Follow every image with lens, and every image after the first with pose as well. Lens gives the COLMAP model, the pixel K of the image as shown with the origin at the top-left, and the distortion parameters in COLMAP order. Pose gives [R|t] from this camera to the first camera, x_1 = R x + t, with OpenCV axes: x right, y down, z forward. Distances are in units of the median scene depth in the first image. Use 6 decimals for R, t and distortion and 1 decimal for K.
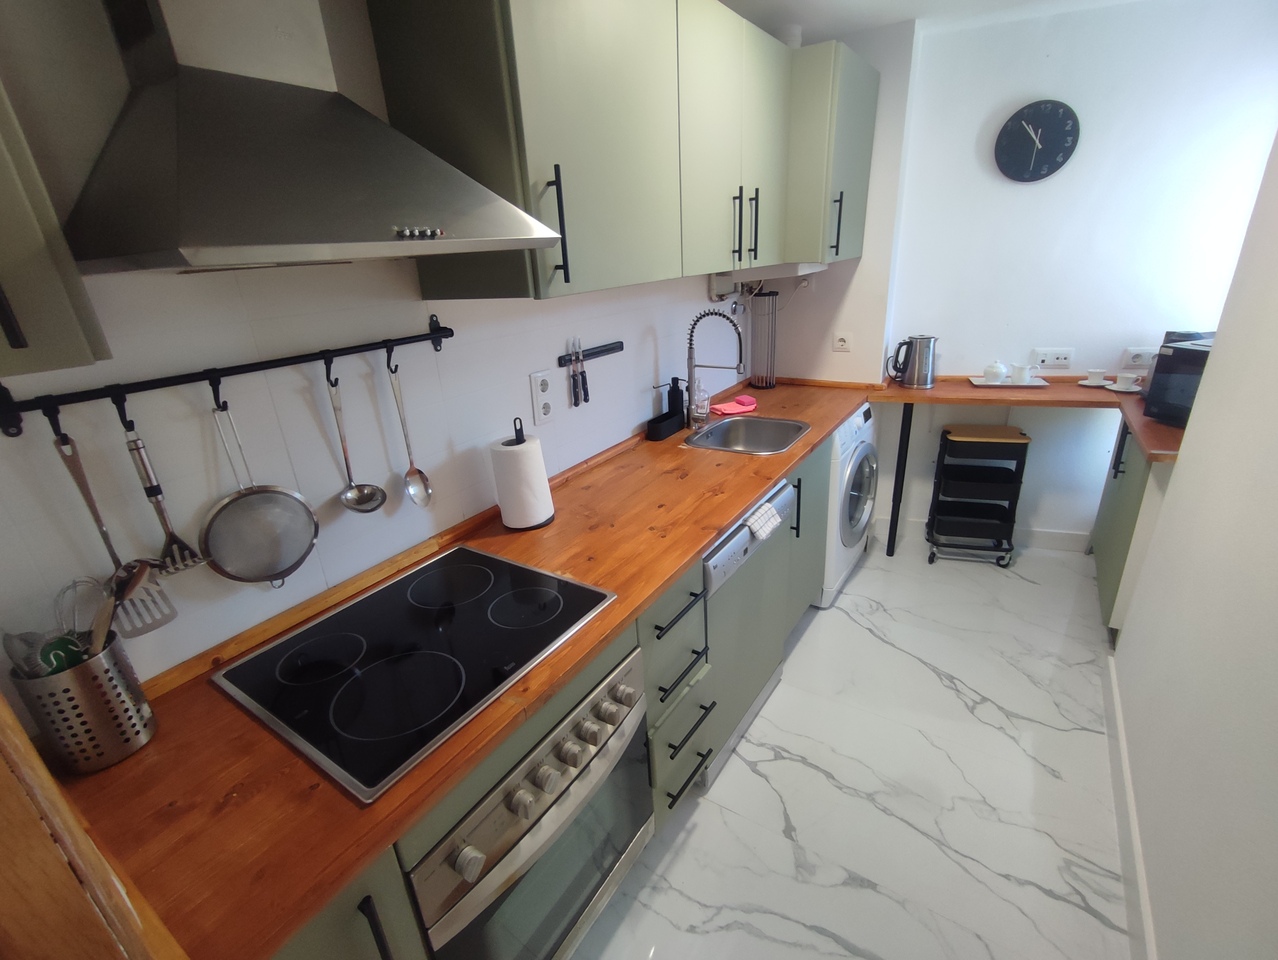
lens RADIAL K [[578.2, 0, 631.9], [0, 578.2, 482.4], [0, 0, 1]] dist [-0.035445, 0.020712]
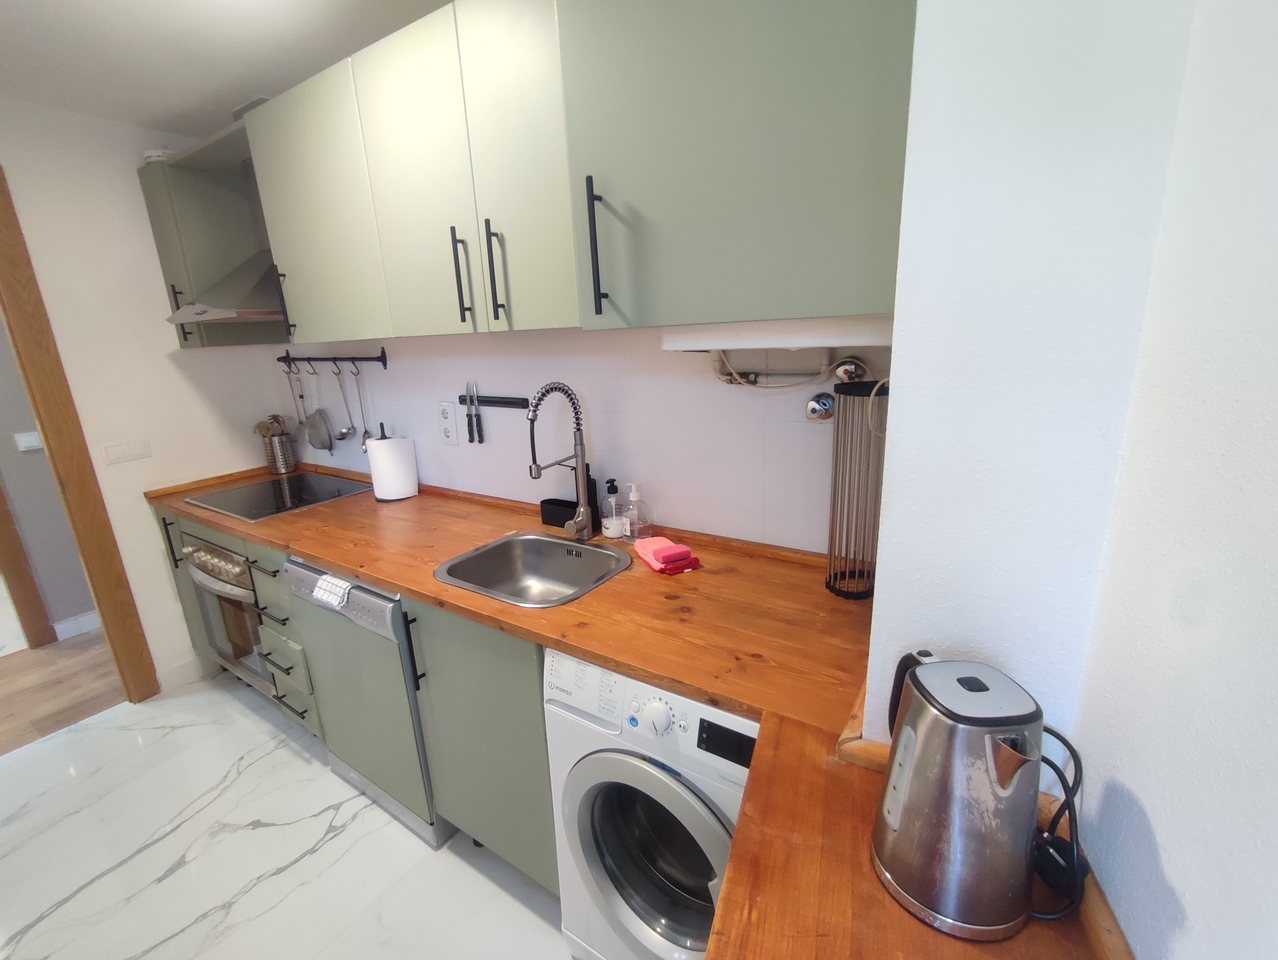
lens RADIAL K [[578.2, 0, 631.9], [0, 578.2, 482.4], [0, 0, 1]] dist [-0.035445, 0.020712]
pose [[0.001542, 0.315948, -0.948775, 0.802649], [-0.328909, 0.896148, 0.297888, -0.404536], [0.944360, 0.311601, 0.105300, 0.978143]]
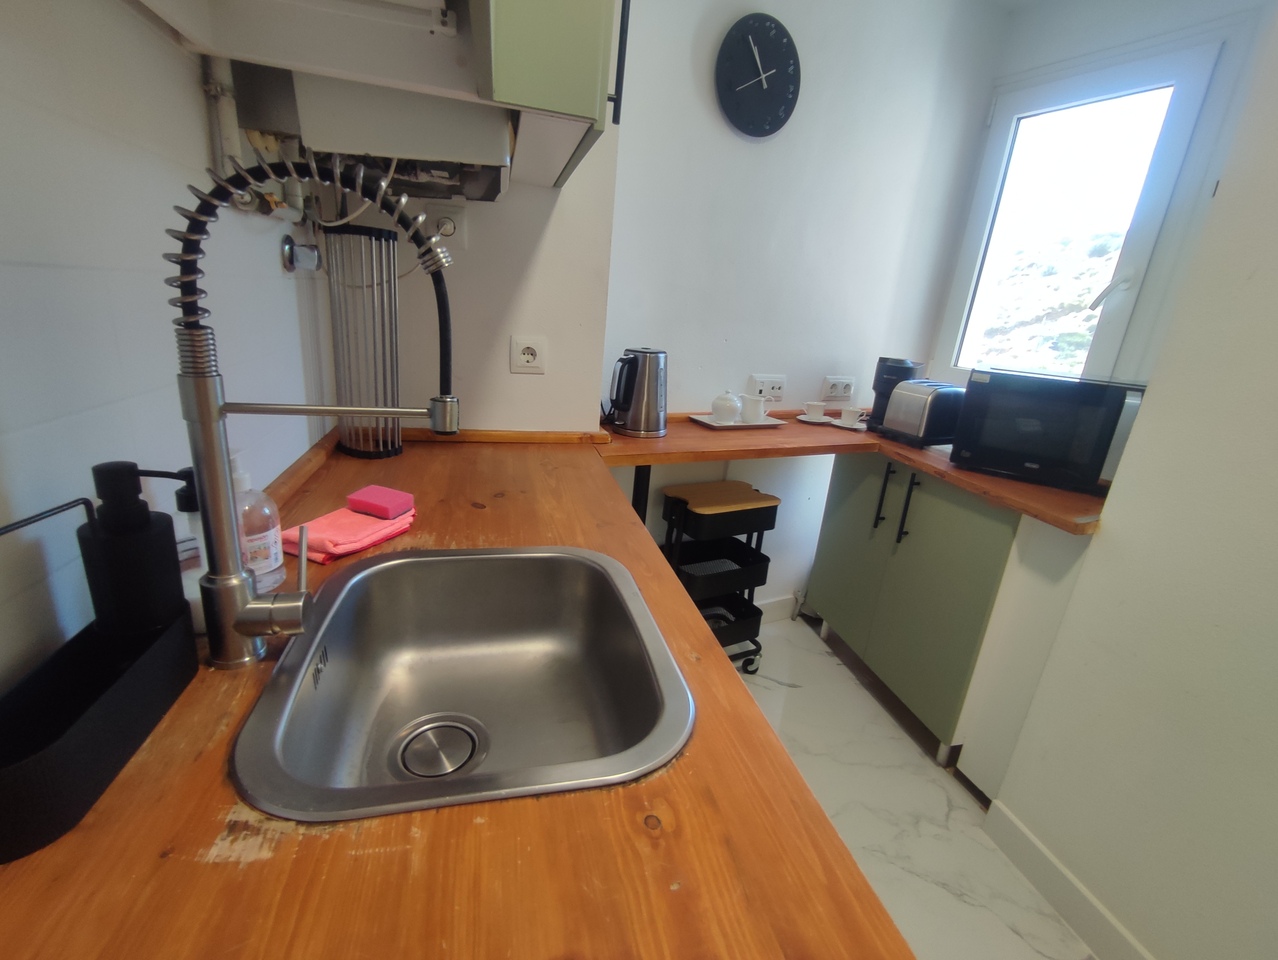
lens RADIAL K [[579.2, 0, 630.1], [0, 579.2, 479.7], [0, 0, 1]] dist [-0.055415, 0.039023]
pose [[0.673658, -0.107698, 0.731154, 0.049195], [0.157197, 0.987567, 0.000632, -0.146075], [-0.722132, 0.114509, 0.682212, 0.720971]]
